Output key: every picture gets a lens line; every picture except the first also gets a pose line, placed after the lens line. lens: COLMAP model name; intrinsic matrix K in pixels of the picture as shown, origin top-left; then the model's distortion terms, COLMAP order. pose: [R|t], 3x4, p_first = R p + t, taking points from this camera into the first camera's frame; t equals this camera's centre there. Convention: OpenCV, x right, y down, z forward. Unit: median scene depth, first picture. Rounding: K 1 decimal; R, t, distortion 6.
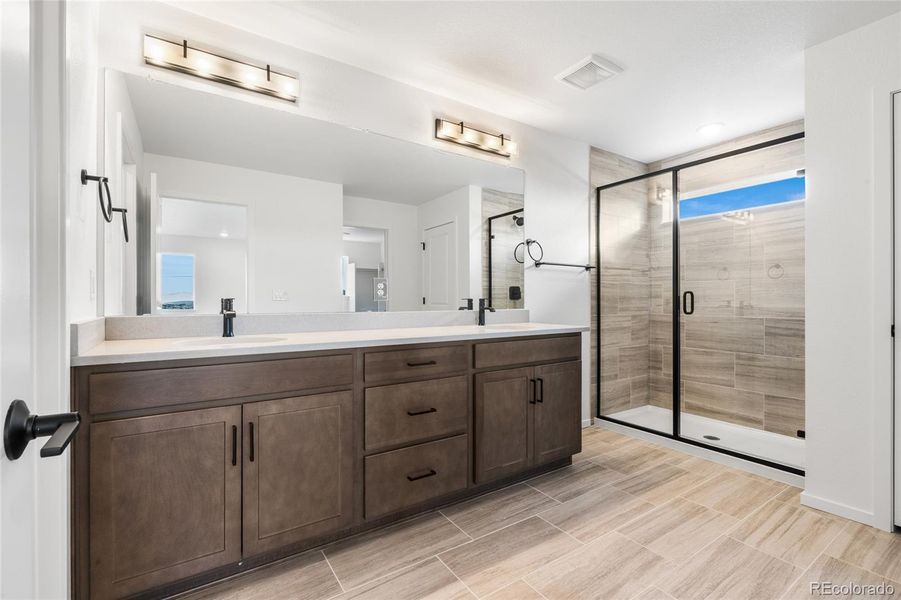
lens RADIAL K [[402.2, 0, 444.1], [0, 402.2, 299.4], [0, 0, 1]] dist [-0.008571, 0.001934]
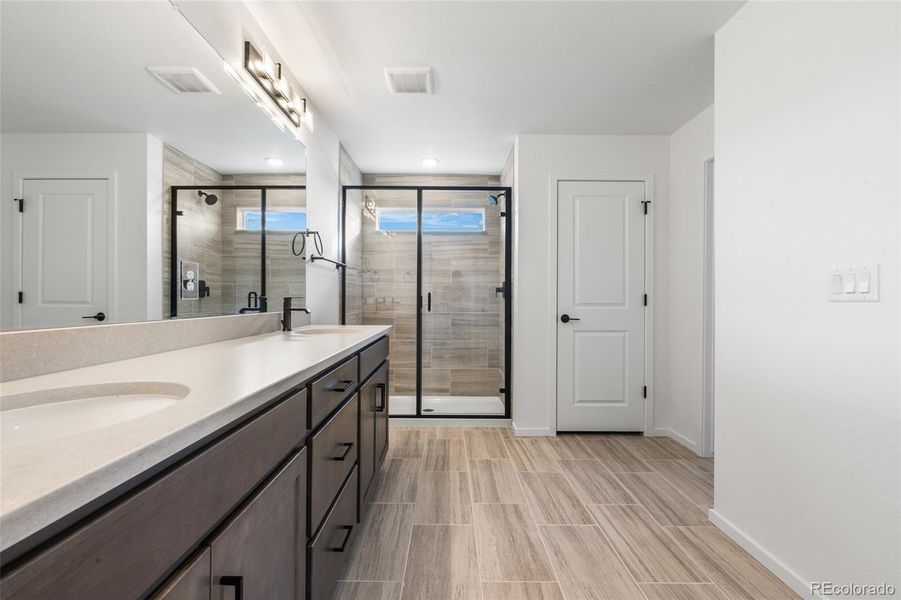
lens RADIAL K [[402.2, 0, 448.6], [0, 402.2, 298.9], [0, 0, 1]] dist [-0.008571, 0.001934]
pose [[0.544636, 0.004307, 0.838661, -0.465040], [-0.008148, 0.999967, 0.000156, -0.001736], [-0.838633, -0.006919, 0.544653, 0.360372]]
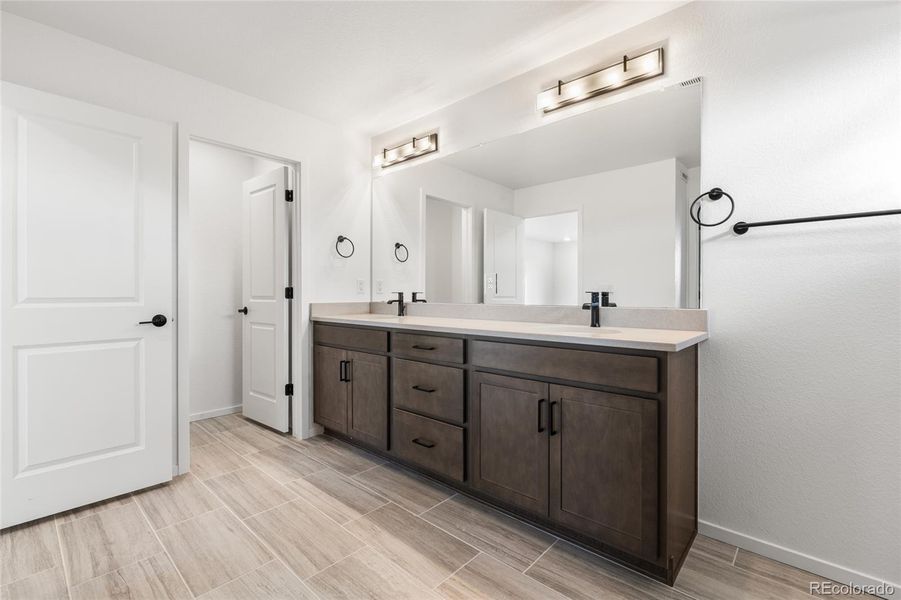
lens RADIAL K [[402.2, 0, 443.5], [0, 402.2, 298.1], [0, 0, 1]] dist [-0.008571, 0.001934]
pose [[0.237160, 0.014341, -0.971365, 0.886233], [0.007963, 0.999829, 0.016706, -0.001563], [0.971438, -0.011697, 0.237005, 0.643482]]
